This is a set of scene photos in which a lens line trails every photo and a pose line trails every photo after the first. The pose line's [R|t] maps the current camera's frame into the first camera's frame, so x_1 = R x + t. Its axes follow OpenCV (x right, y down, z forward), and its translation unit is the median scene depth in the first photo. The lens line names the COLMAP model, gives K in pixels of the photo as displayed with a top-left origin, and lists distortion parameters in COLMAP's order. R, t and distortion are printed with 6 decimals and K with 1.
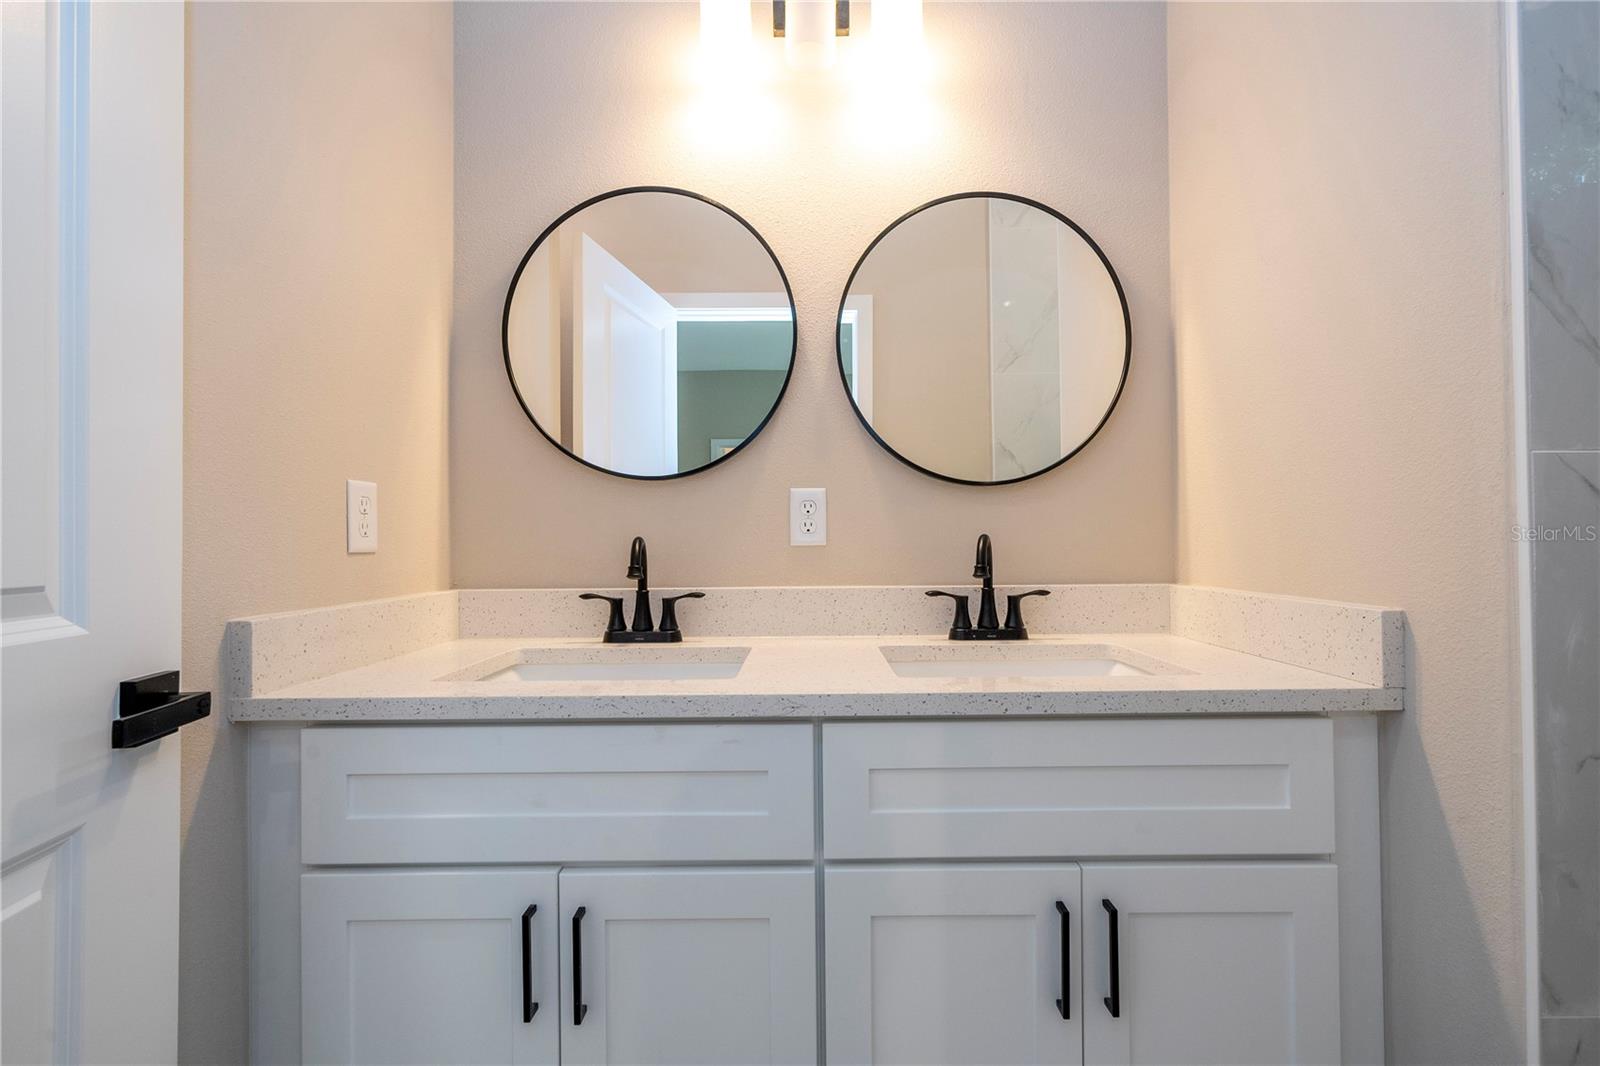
lens RADIAL K [[743.7, 0, 800.0], [0, 743.7, 533.0], [0, 0, 1]] dist [-0.002256, -0.000185]
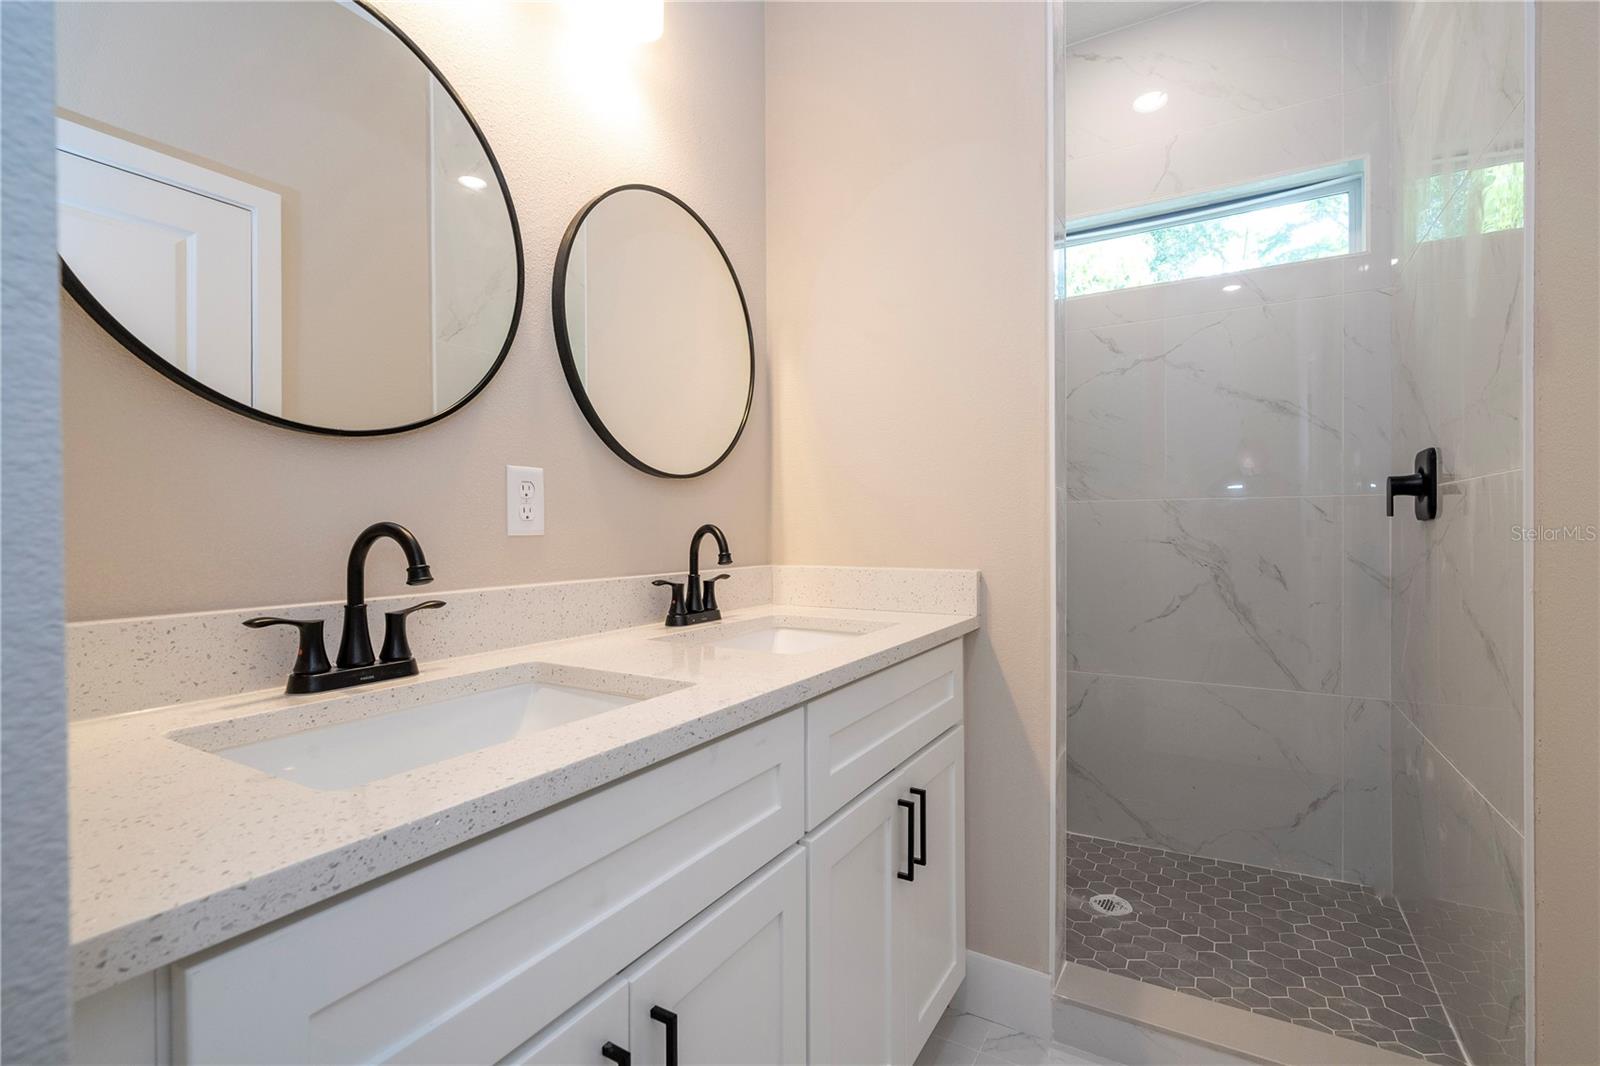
lens RADIAL K [[743.7, 0, 800.0], [0, 743.7, 533.0], [0, 0, 1]] dist [-0.002256, -0.000185]
pose [[0.477779, 0.002684, 0.878476, -0.602006], [-0.012265, 0.999918, 0.003616, 0.007605], [-0.878394, -0.012502, 0.477773, 0.343073]]
